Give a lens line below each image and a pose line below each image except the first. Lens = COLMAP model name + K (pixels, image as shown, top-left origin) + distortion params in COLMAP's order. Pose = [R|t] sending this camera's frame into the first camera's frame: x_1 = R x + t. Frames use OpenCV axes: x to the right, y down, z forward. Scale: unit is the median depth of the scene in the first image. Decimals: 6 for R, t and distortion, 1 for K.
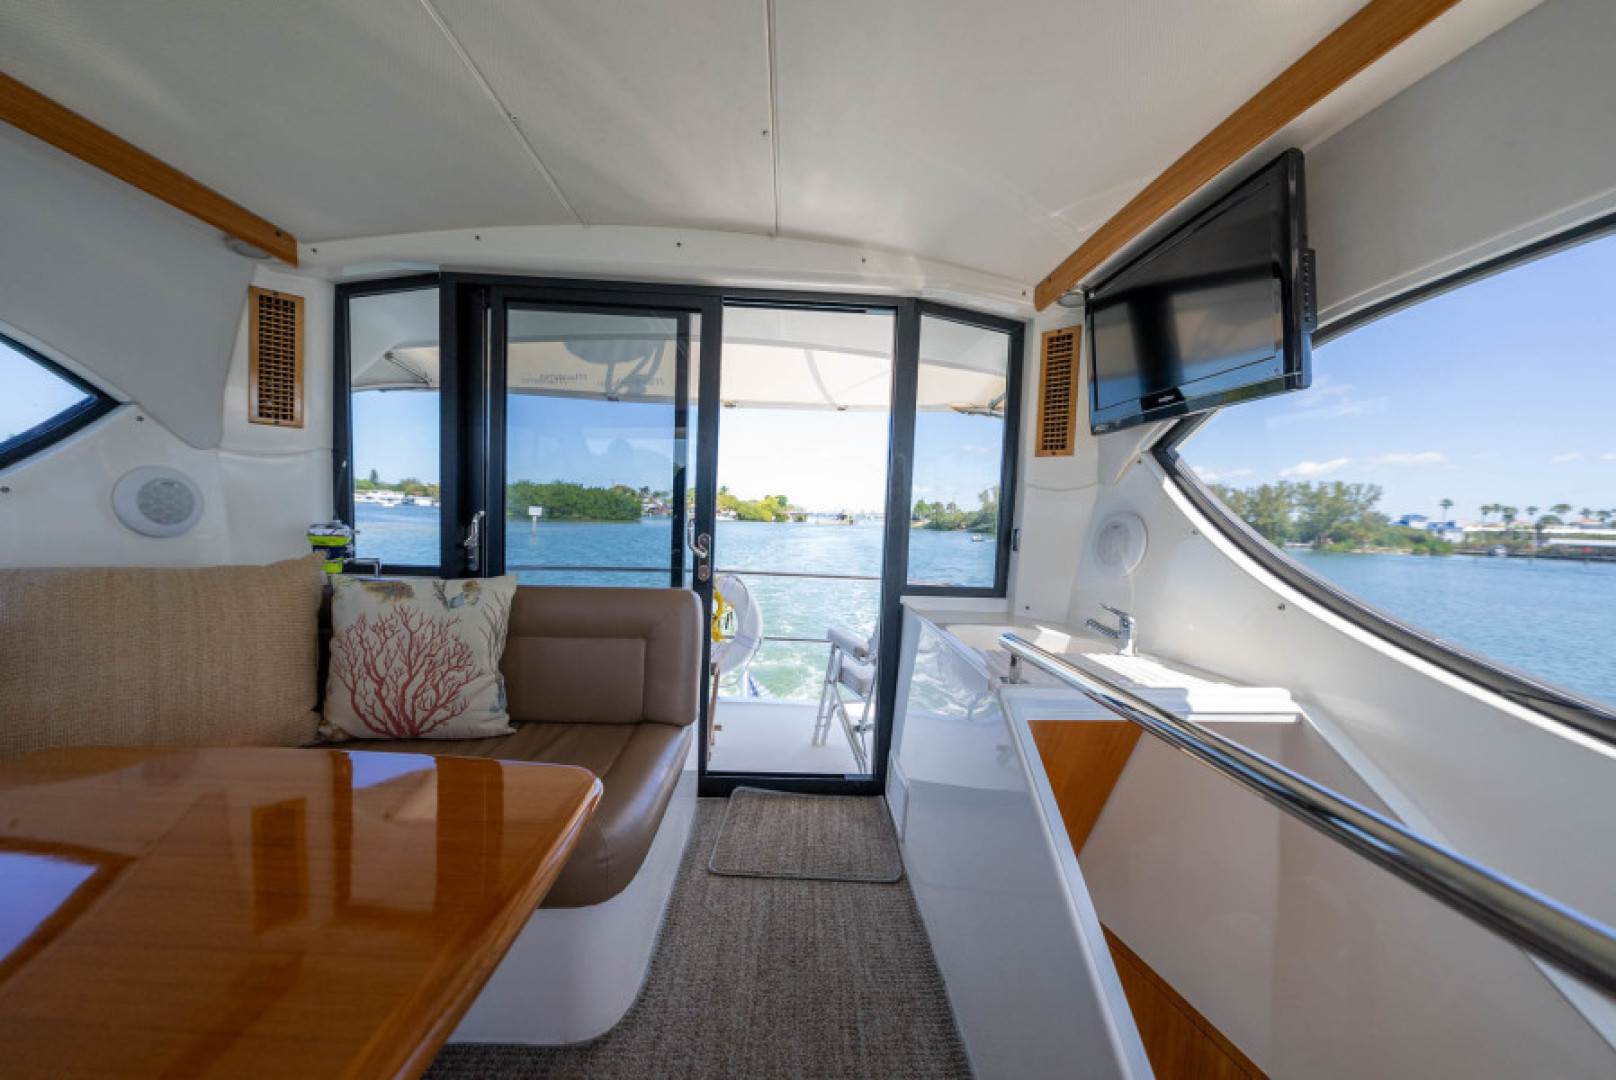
lens RADIAL K [[554.8, 0, 808.0], [0, 554.8, 540.0], [0, 0, 1]] dist [-0.000381, 0.000142]
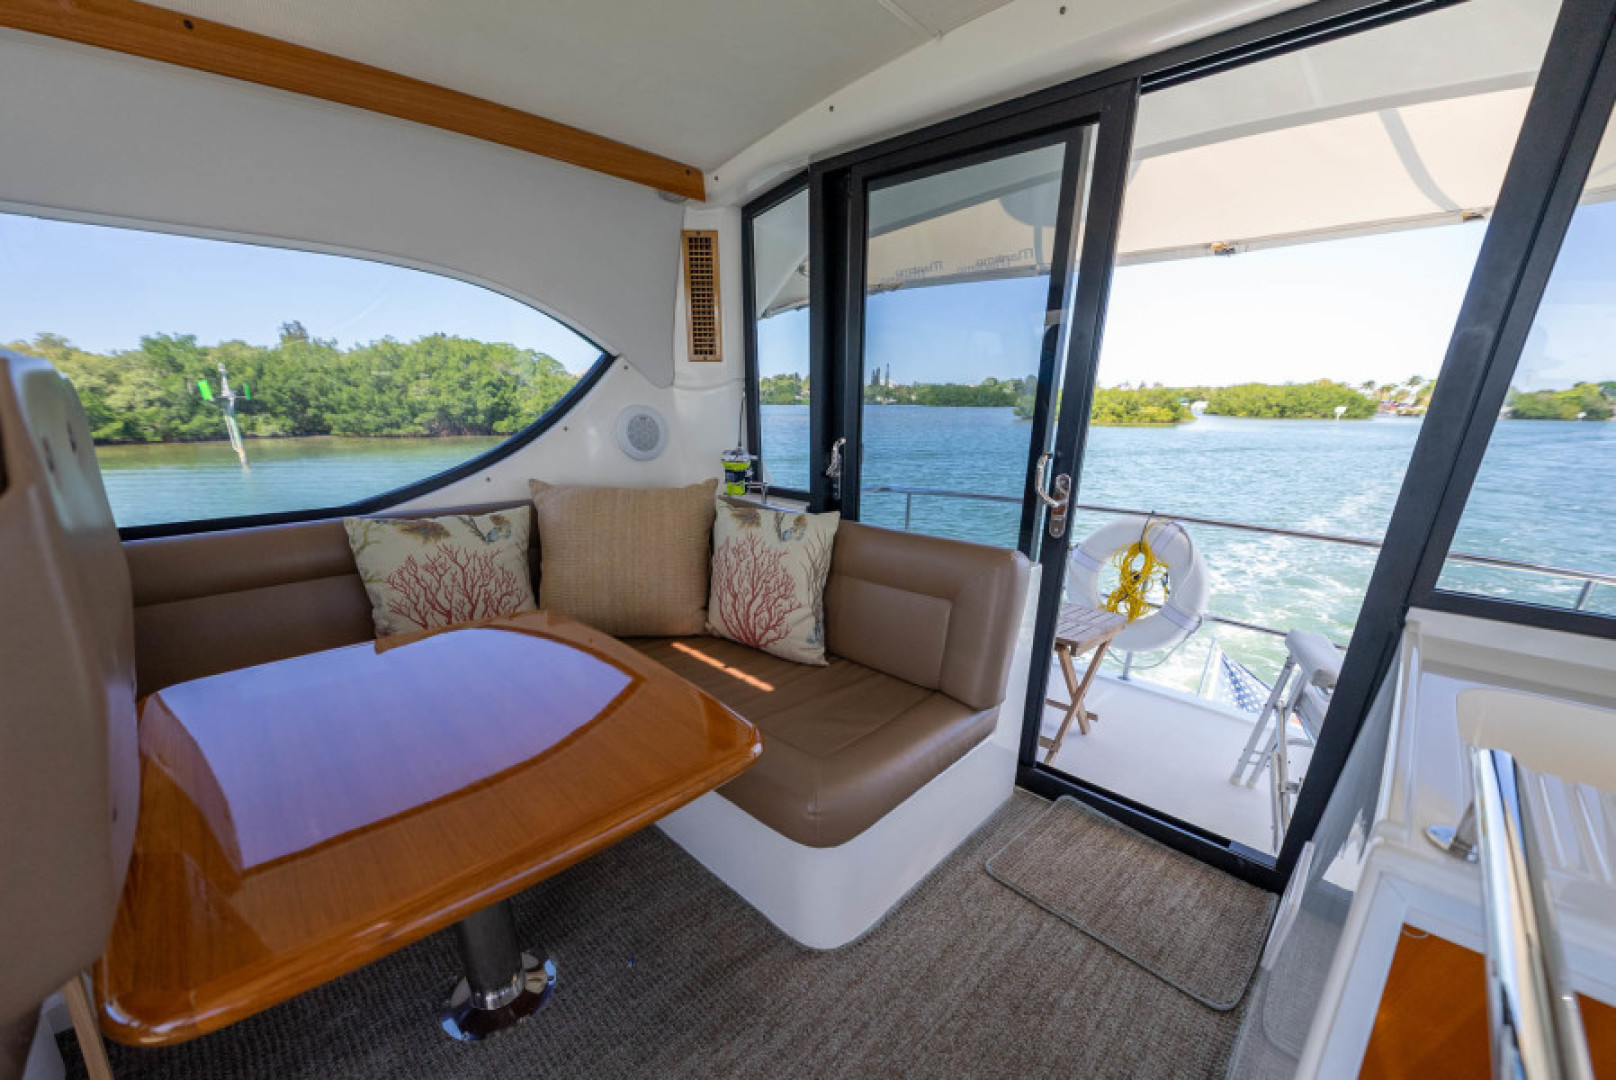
lens RADIAL K [[635.3, 0, 804.8], [0, 635.3, 628.2], [0, 0, 1]] dist [0.001467, -0.000117]
pose [[0.686185, 0.220033, -0.693351, 0.239086], [-0.017251, 0.957809, 0.286886, -0.059229], [0.727223, -0.184895, 0.661030, 0.178304]]
